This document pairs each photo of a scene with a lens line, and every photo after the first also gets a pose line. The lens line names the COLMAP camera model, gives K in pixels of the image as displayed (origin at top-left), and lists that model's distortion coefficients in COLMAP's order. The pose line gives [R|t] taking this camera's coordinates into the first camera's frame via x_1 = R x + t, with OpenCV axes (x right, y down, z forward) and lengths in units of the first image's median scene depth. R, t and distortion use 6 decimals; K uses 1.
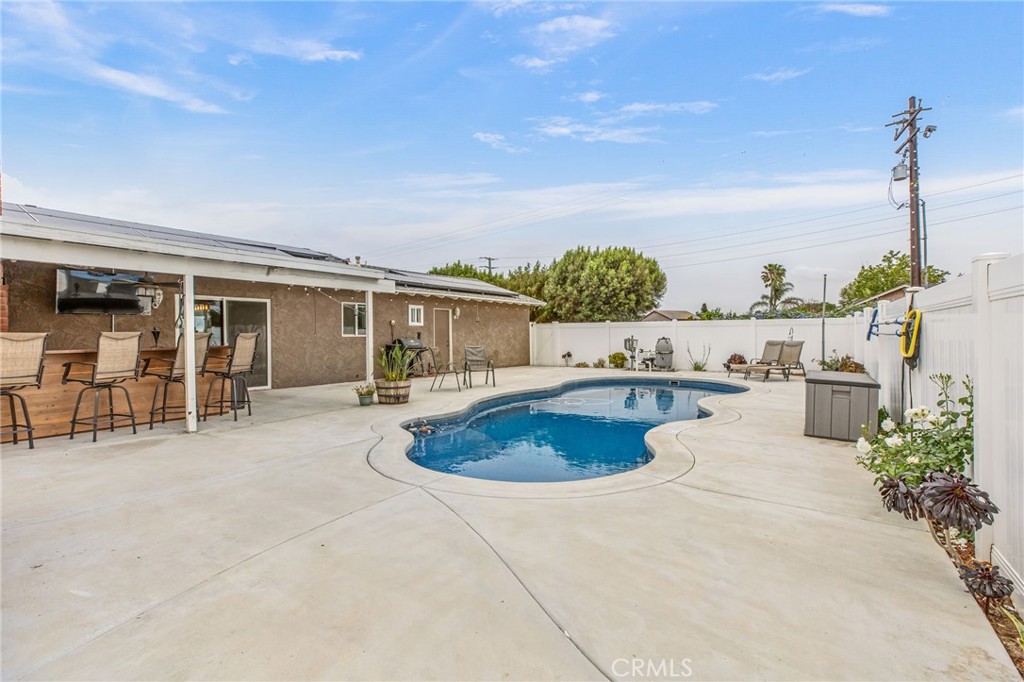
lens RADIAL K [[455.3, 0, 509.5], [0, 455.3, 335.2], [0, 0, 1]] dist [0.001464, 0.000248]
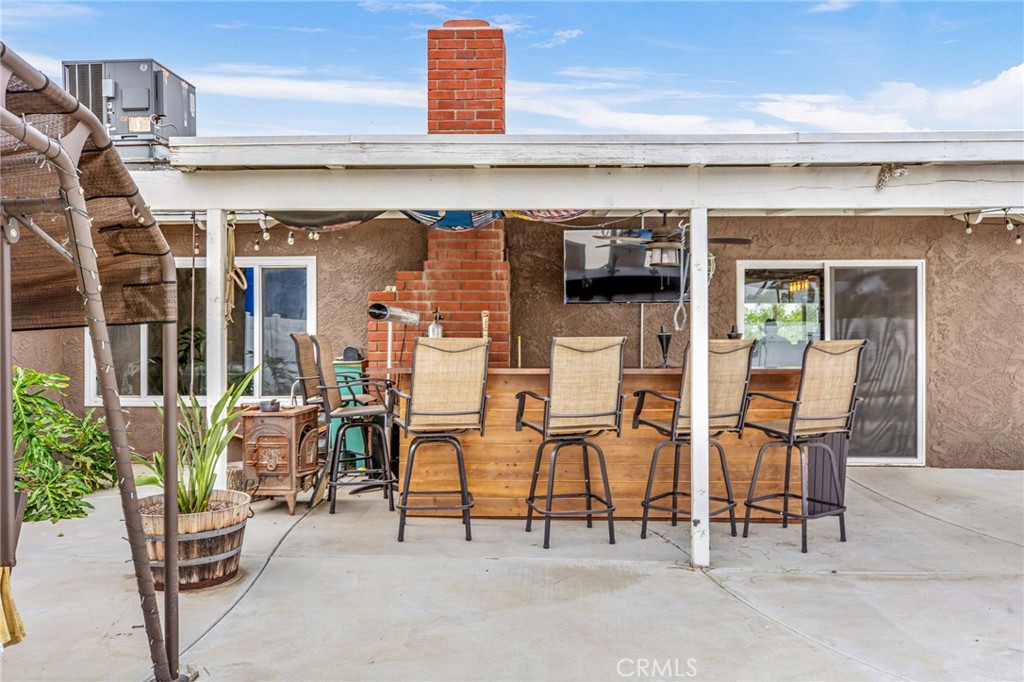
lens RADIAL K [[827.7, 0, 510.7], [0, 827.7, 336.5], [0, 0, 1]] dist [0.008467, 0.001568]
pose [[0.541351, 0.009878, -0.840739, -0.095335], [-0.008784, 0.999943, 0.006092, -0.008666], [0.840751, 0.004087, 0.541407, 0.309306]]
